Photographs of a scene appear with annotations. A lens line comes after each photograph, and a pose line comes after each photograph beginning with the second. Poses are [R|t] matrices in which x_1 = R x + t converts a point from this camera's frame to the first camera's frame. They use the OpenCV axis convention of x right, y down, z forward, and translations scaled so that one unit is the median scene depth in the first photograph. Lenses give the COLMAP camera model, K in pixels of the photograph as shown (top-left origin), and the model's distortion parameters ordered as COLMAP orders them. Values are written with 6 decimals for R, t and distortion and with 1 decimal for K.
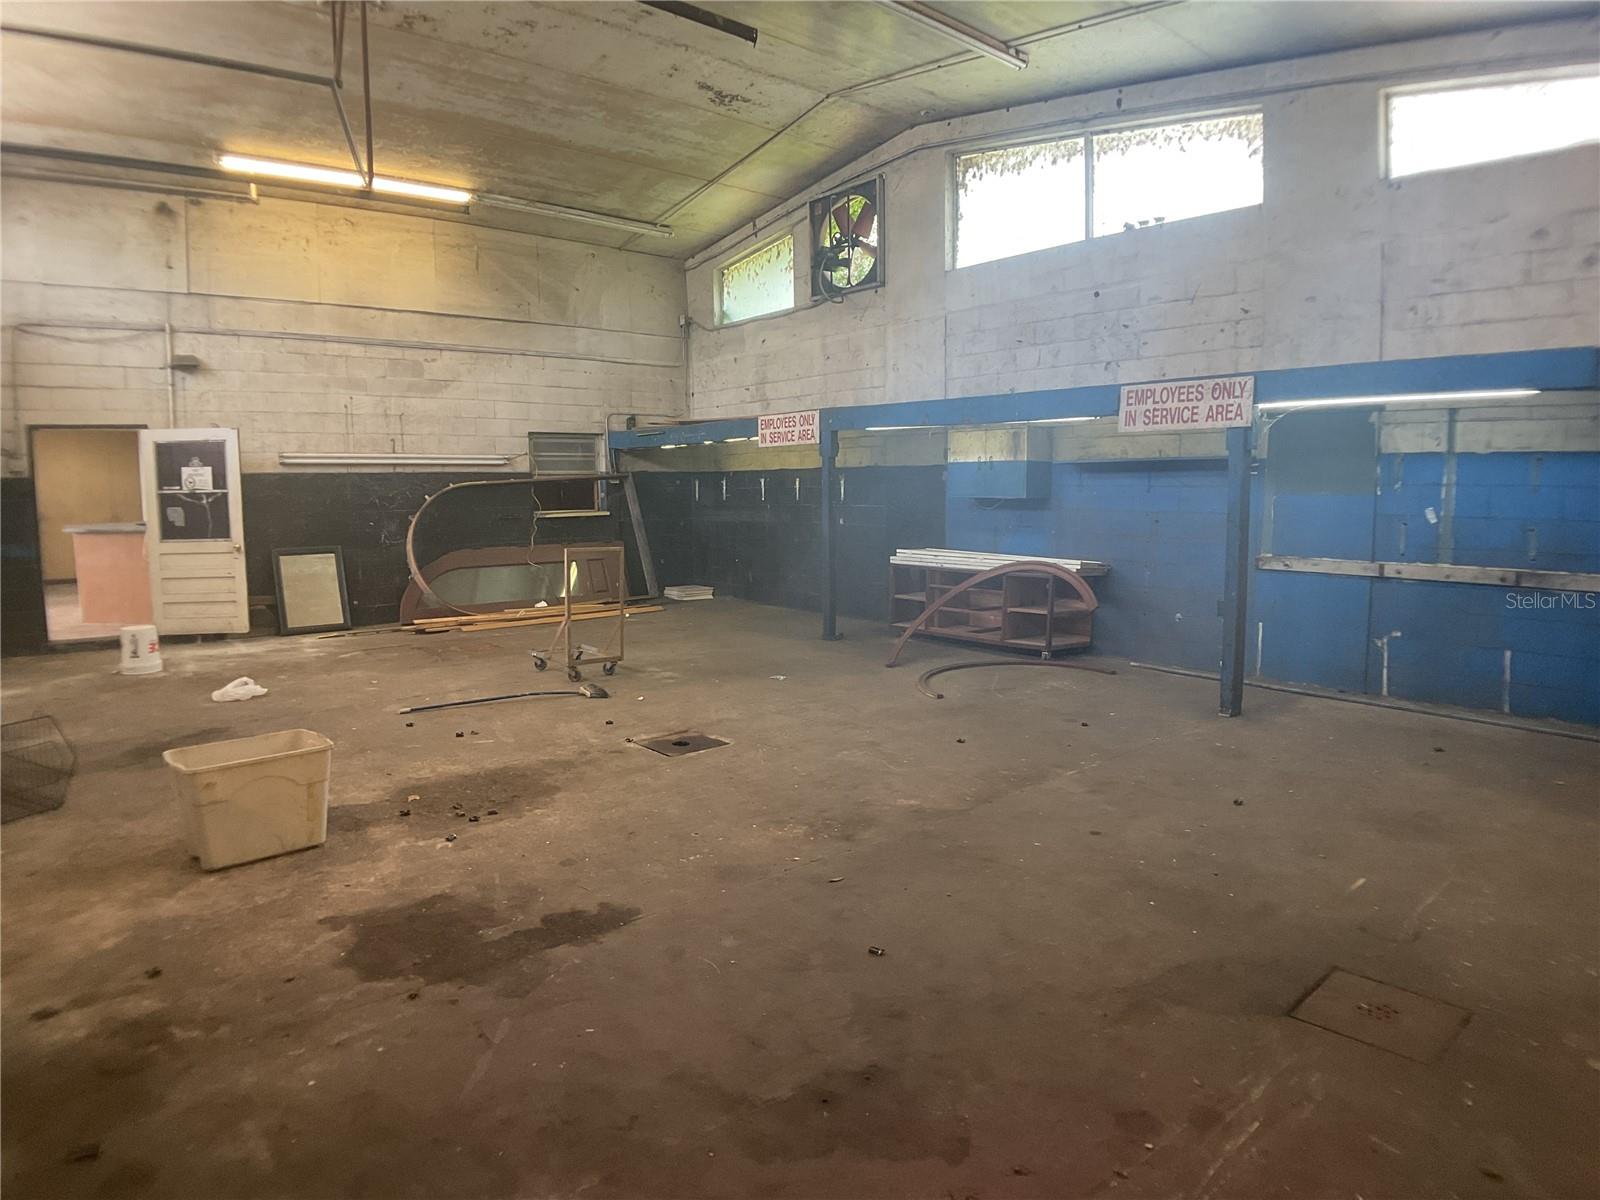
lens RADIAL K [[958.6, 0, 784.7], [0, 958.6, 602.6], [0, 0, 1]] dist [-0.084356, -0.006305]
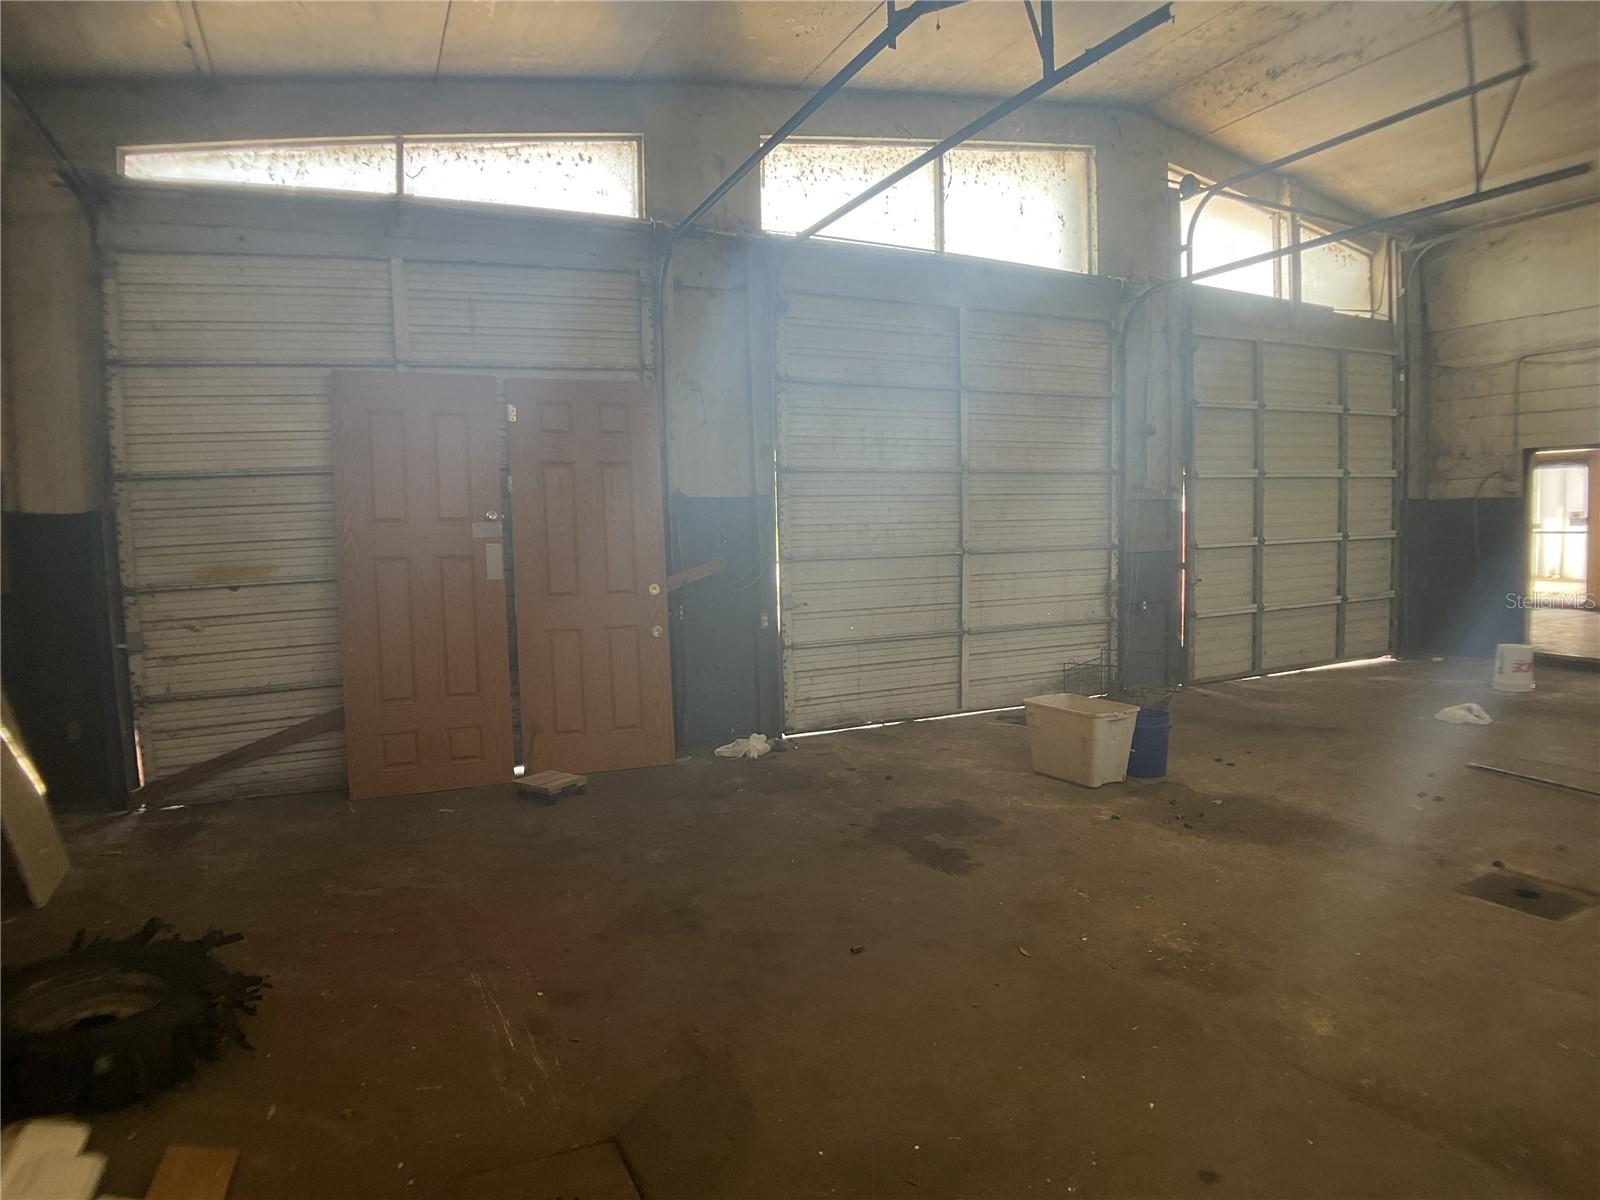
lens RADIAL K [[958.6, 0, 784.7], [0, 958.6, 602.6], [0, 0, 1]] dist [-0.084356, -0.006305]
pose [[-0.273633, 0.086233, -0.957961, 0.468920], [-0.092331, 0.989018, 0.115402, -0.061281], [0.957392, 0.120028, -0.262666, 0.478329]]
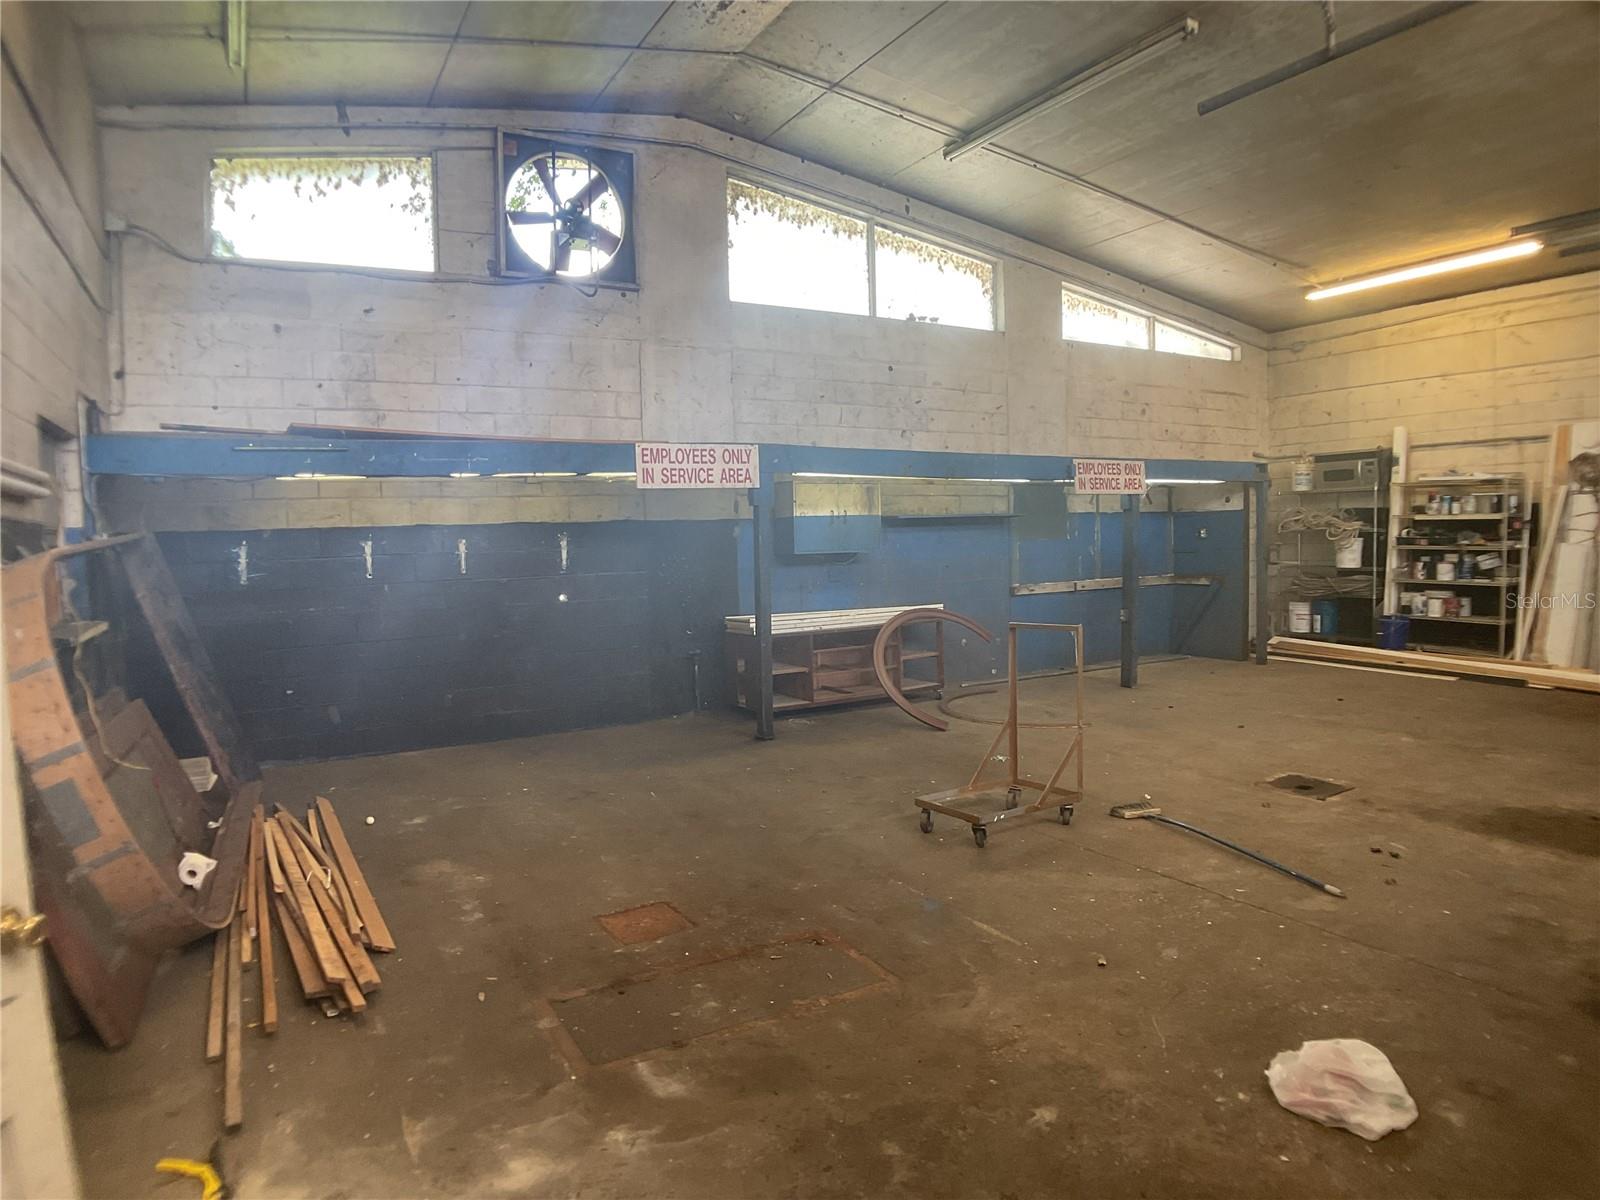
lens RADIAL K [[958.6, 0, 784.7], [0, 958.6, 602.6], [0, 0, 1]] dist [-0.084356, -0.006305]
pose [[0.156471, -0.065237, 0.985526, -0.857440], [0.143139, 0.988780, 0.042726, -0.122691], [-0.977255, 0.134382, 0.164053, 1.012008]]
